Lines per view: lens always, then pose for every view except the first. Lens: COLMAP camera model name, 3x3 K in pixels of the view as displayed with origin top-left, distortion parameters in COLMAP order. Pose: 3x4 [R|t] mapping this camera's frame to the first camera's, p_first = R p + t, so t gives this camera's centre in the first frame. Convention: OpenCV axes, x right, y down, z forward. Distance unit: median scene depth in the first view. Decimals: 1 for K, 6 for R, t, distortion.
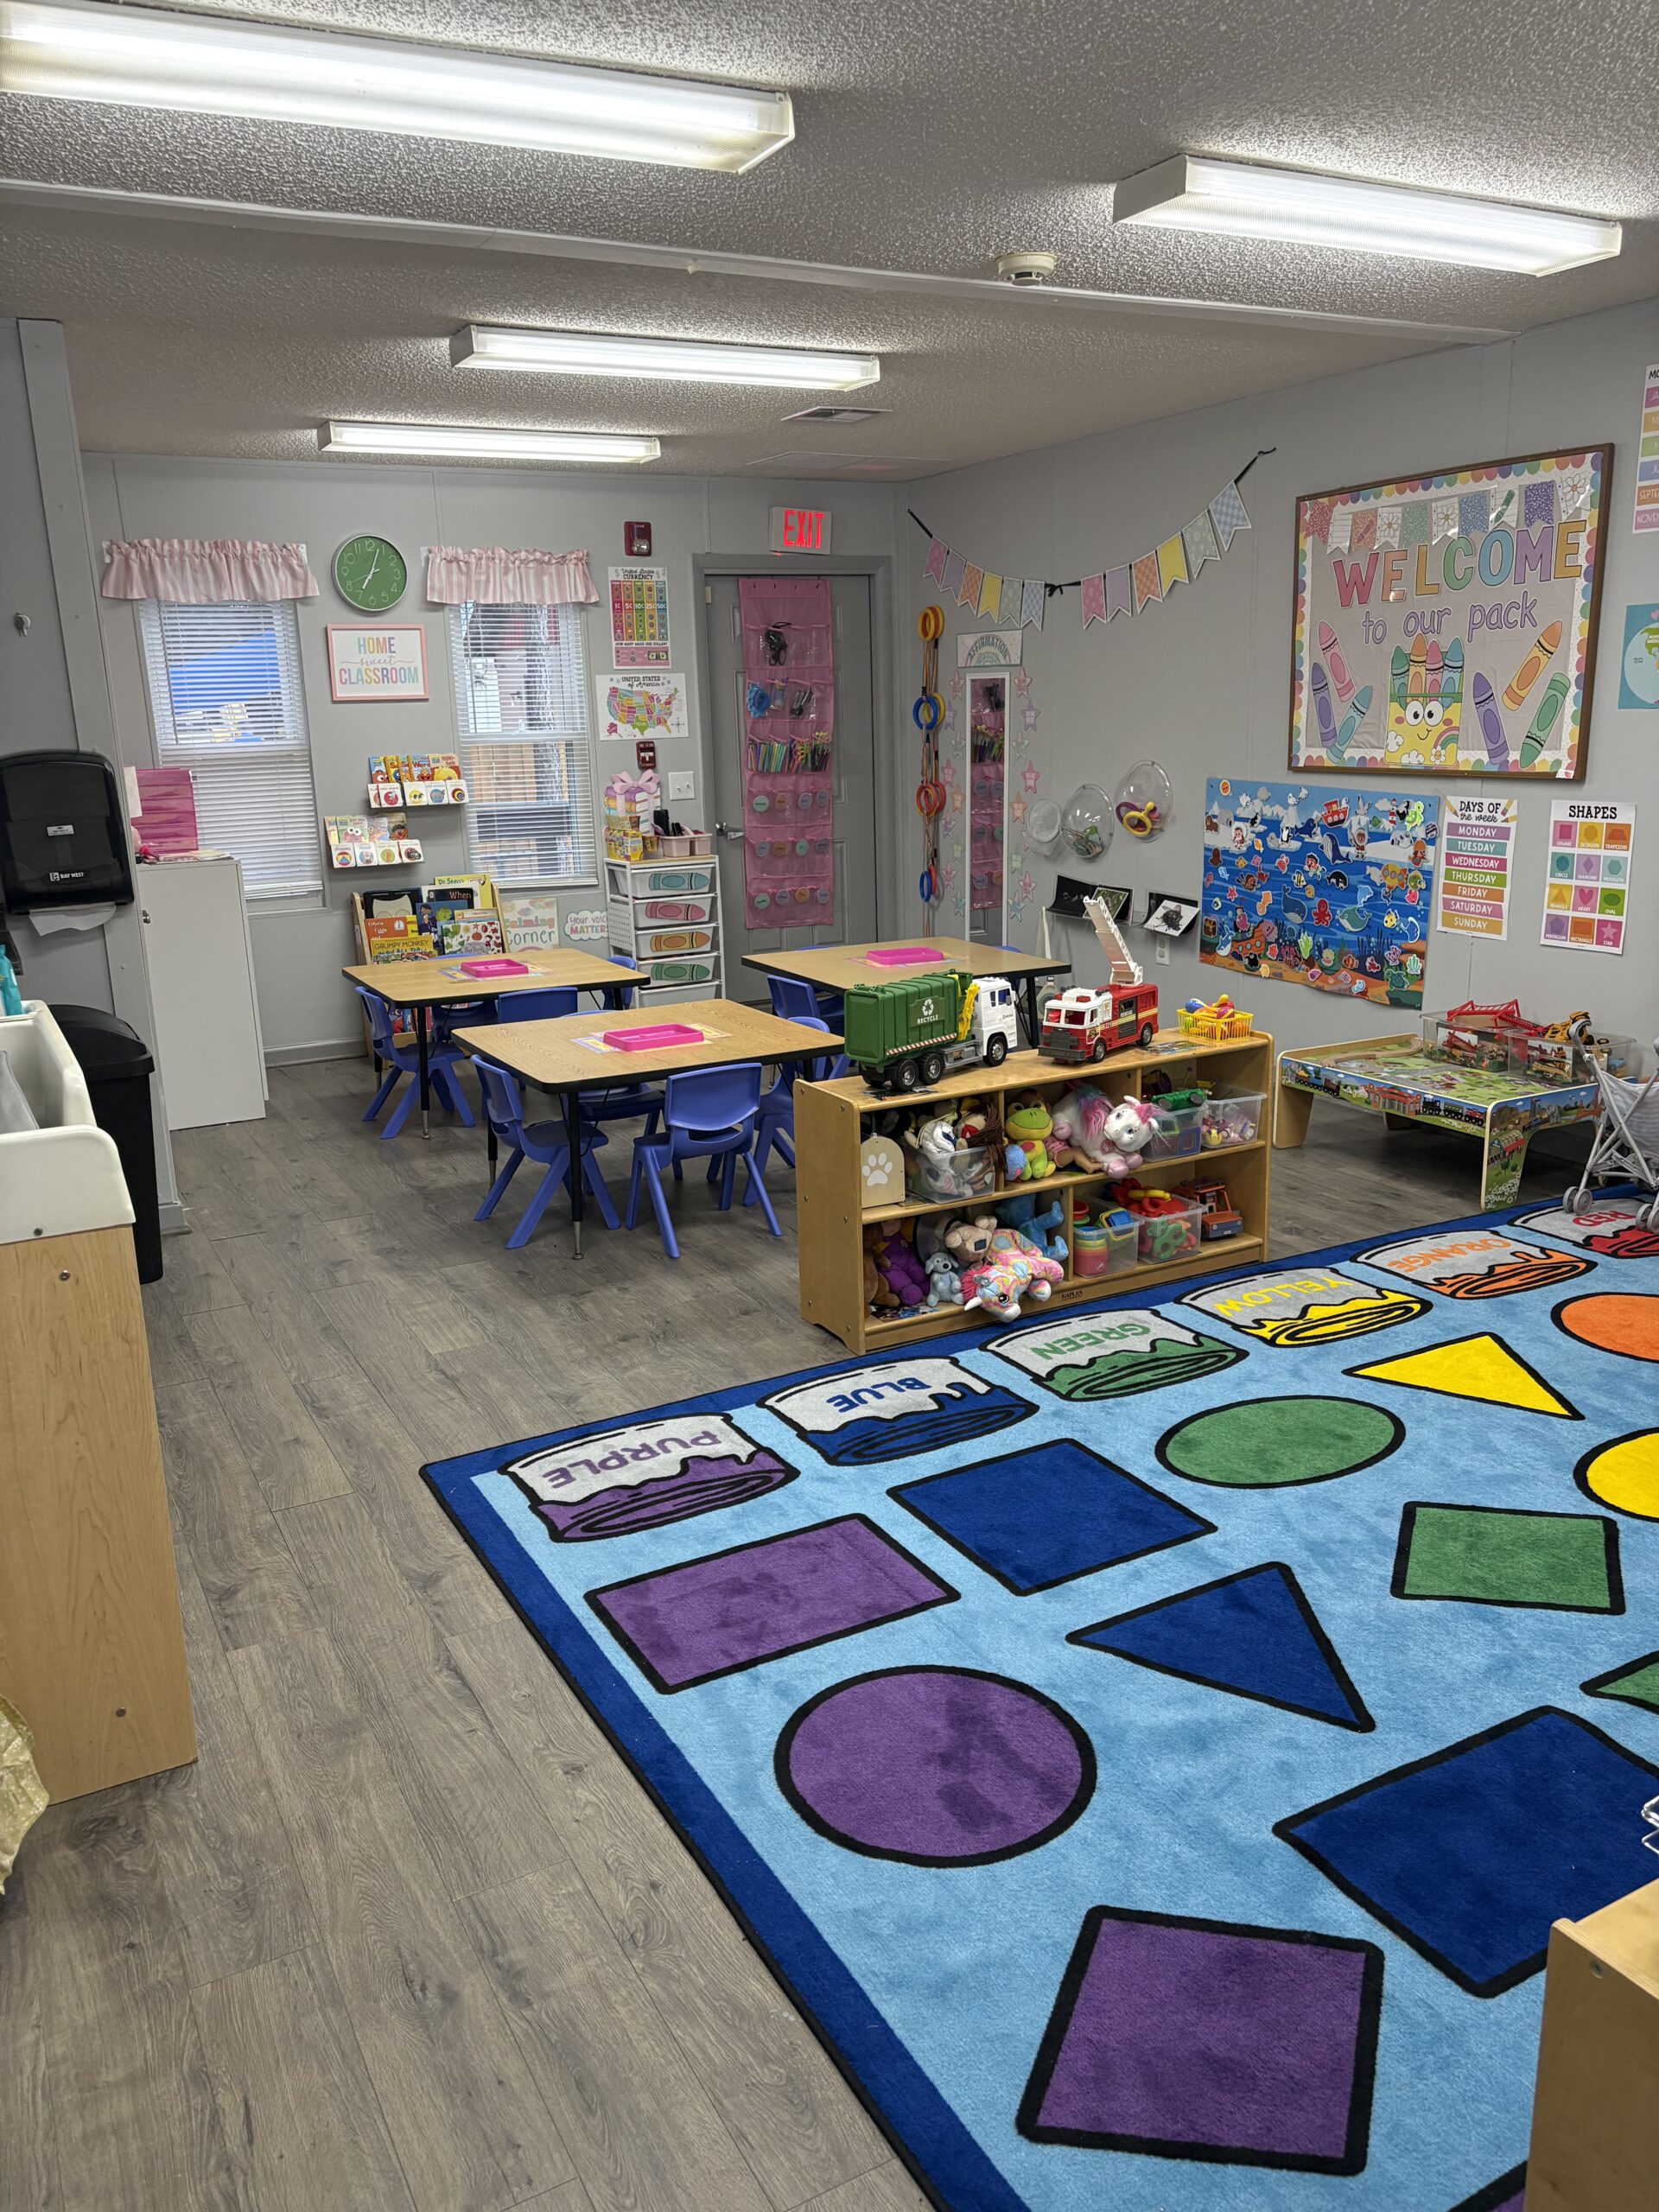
lens RADIAL K [[1658.1, 0, 815.0], [0, 1658.1, 1106.5], [0, 0, 1]] dist [0.039263, -0.012858]
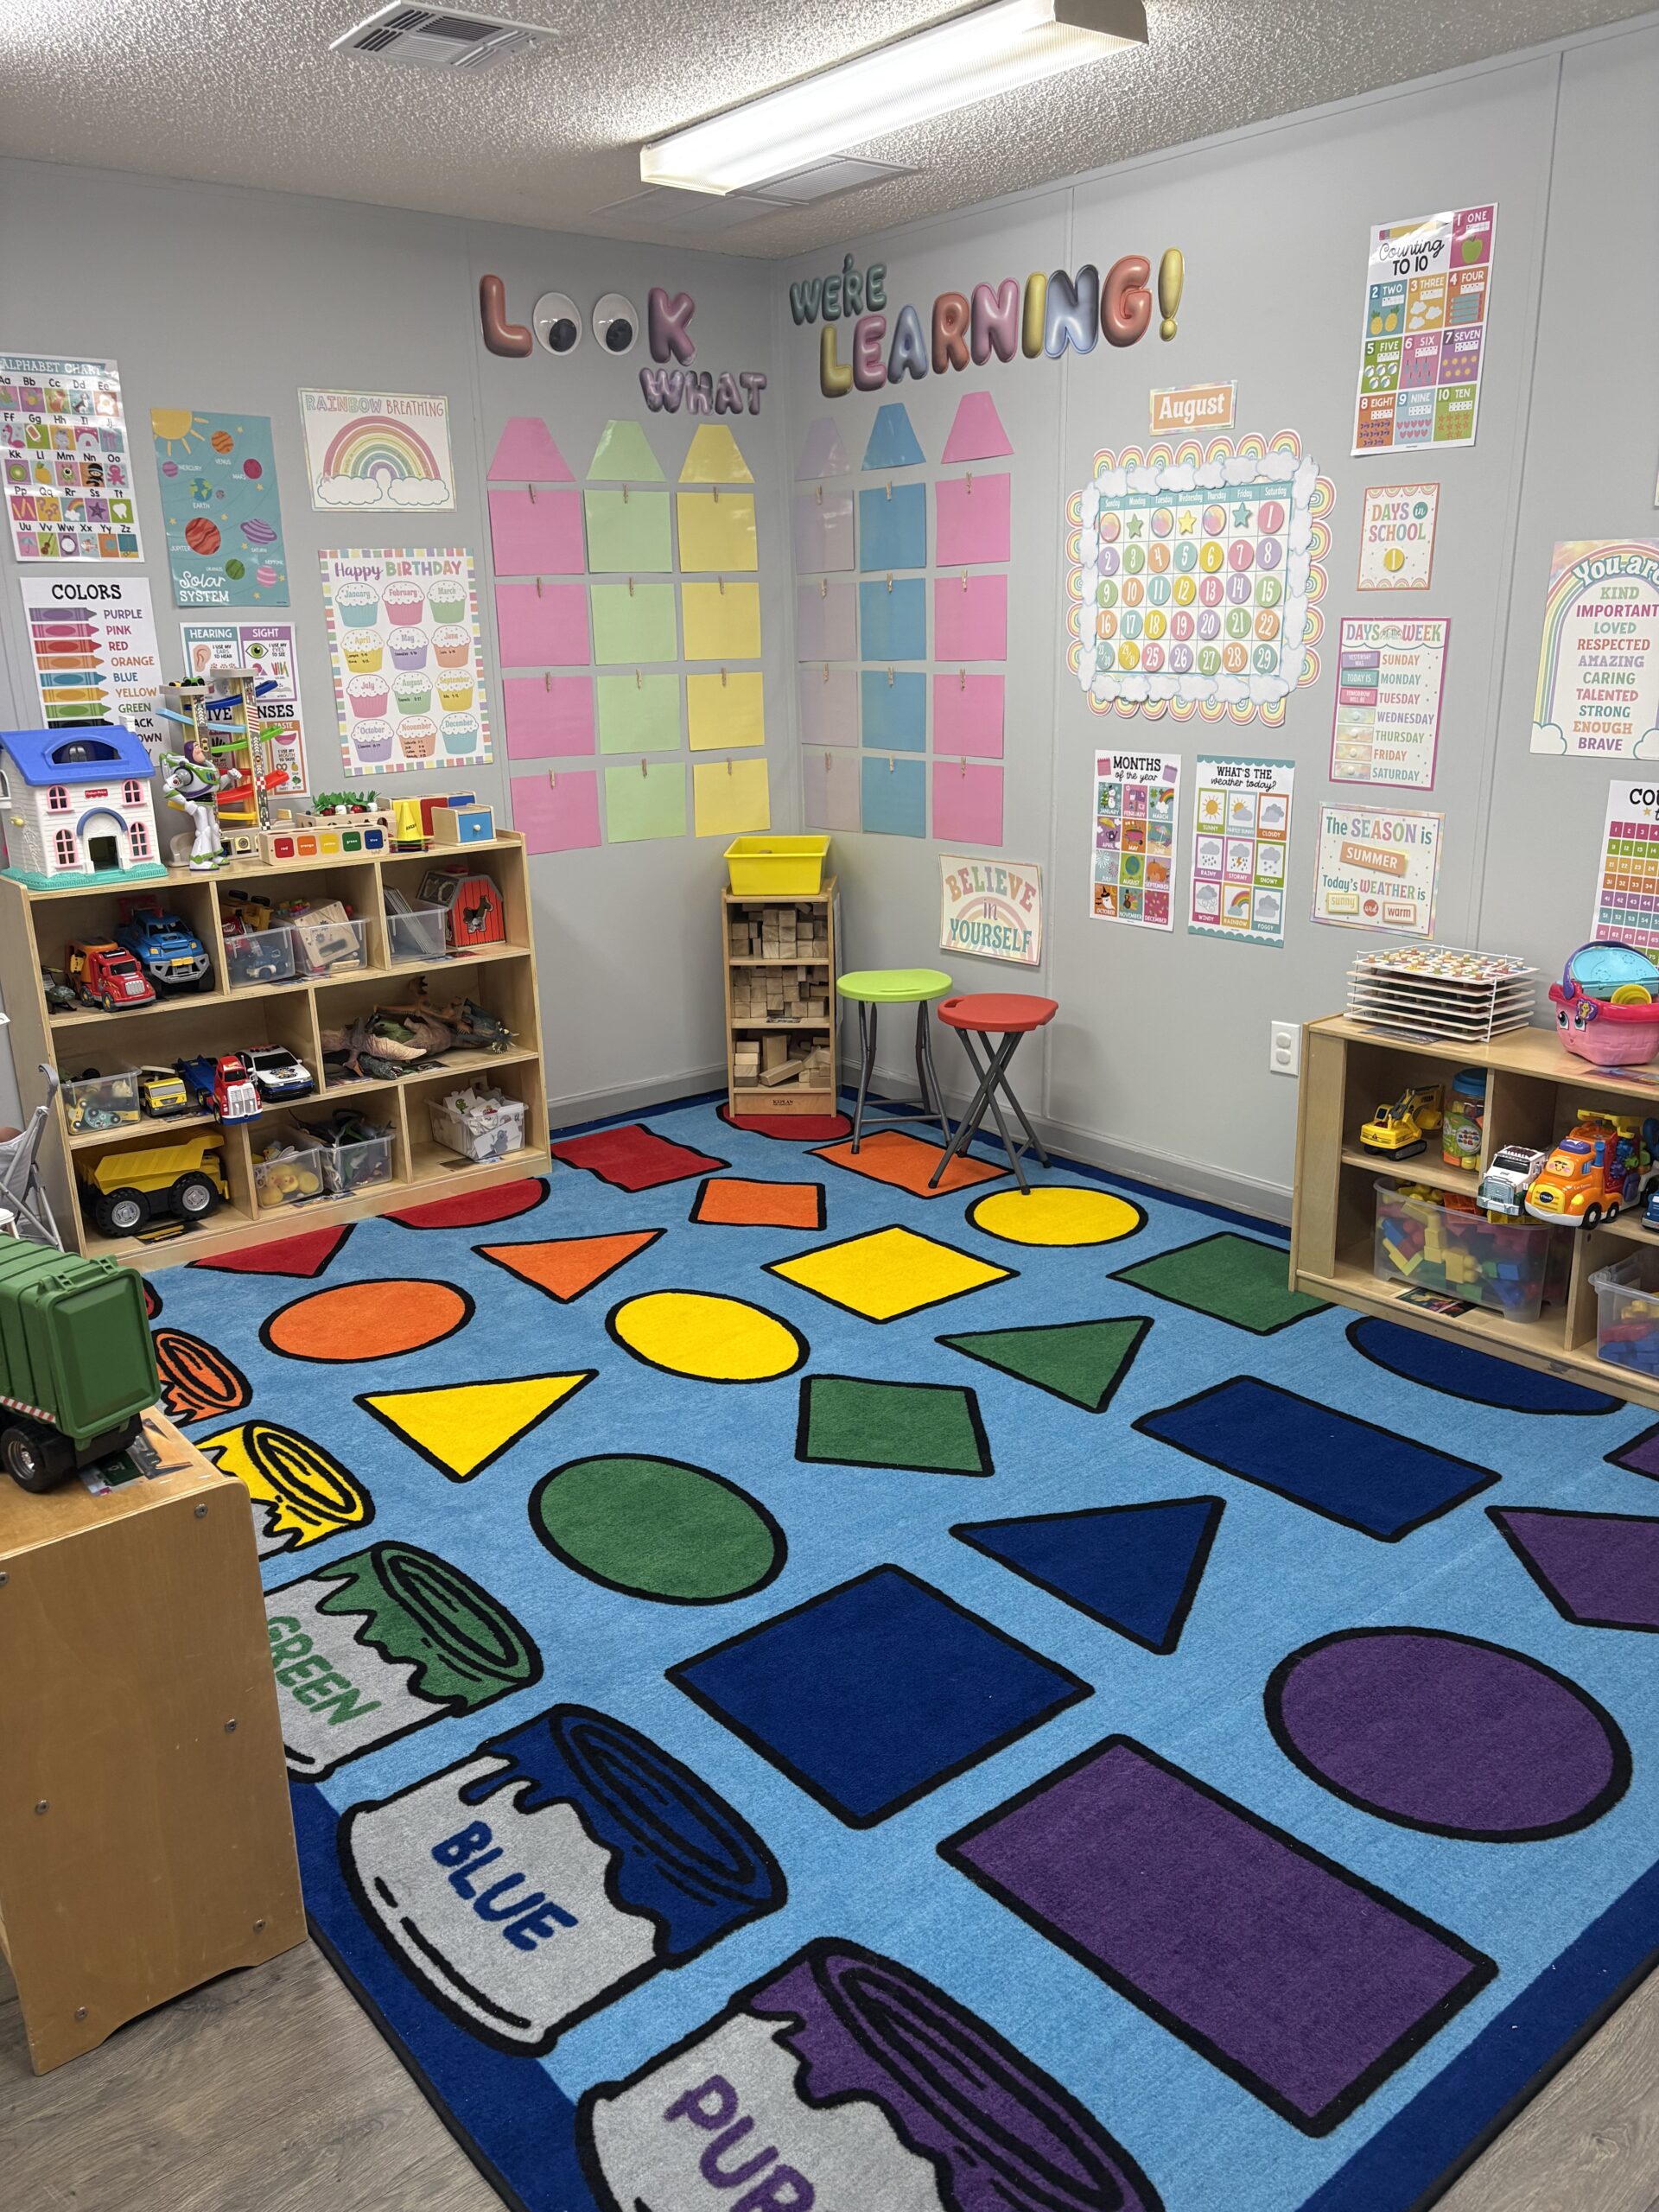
lens RADIAL K [[1658.1, 0, 820.7], [0, 1658.1, 1117.9], [0, 0, 1]] dist [0.039263, -0.012858]
pose [[-0.183469, -0.259873, 0.948054, -0.350708], [0.264969, 0.915656, 0.302269, -0.161532], [-0.946642, 0.306661, -0.099136, 0.675376]]
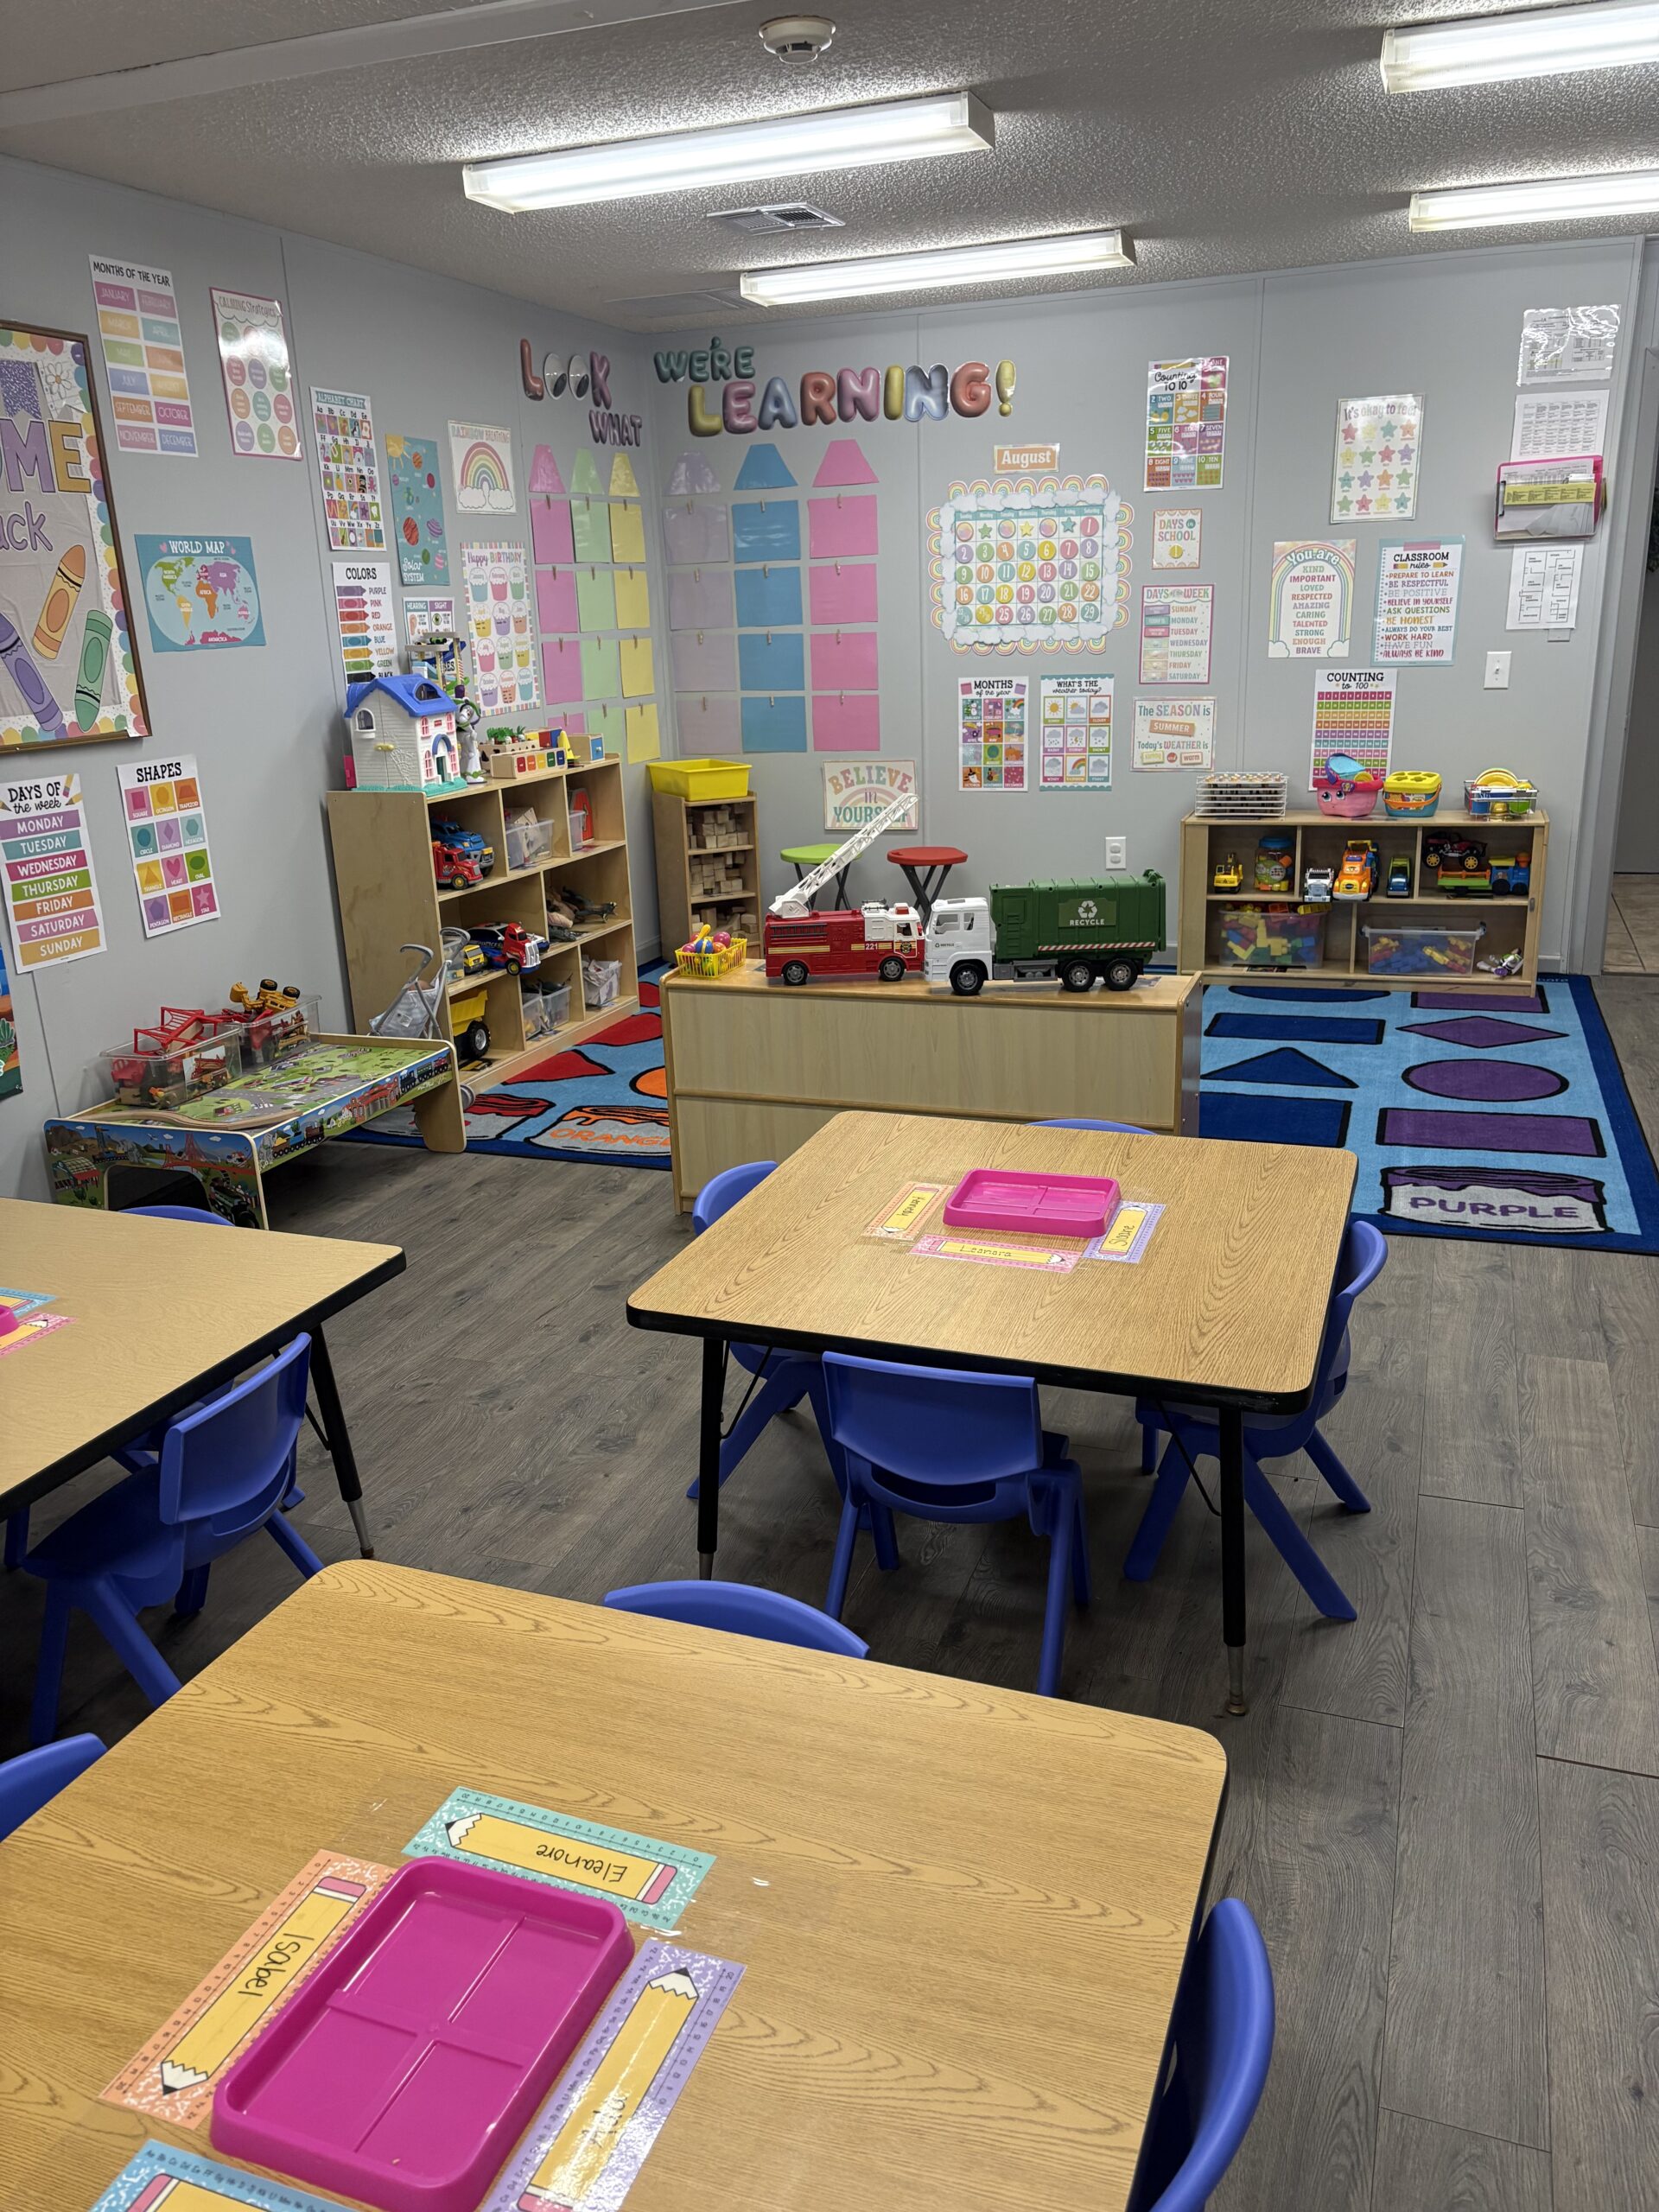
lens RADIAL K [[1658.1, 0, 828.5], [0, 1658.1, 1100.7], [0, 0, 1]] dist [0.039263, -0.012858]
pose [[-0.664169, -0.170621, 0.727852, -0.462736], [0.231016, 0.879114, 0.416883, -0.329485], [-0.710993, 0.445026, -0.544463, 1.393647]]
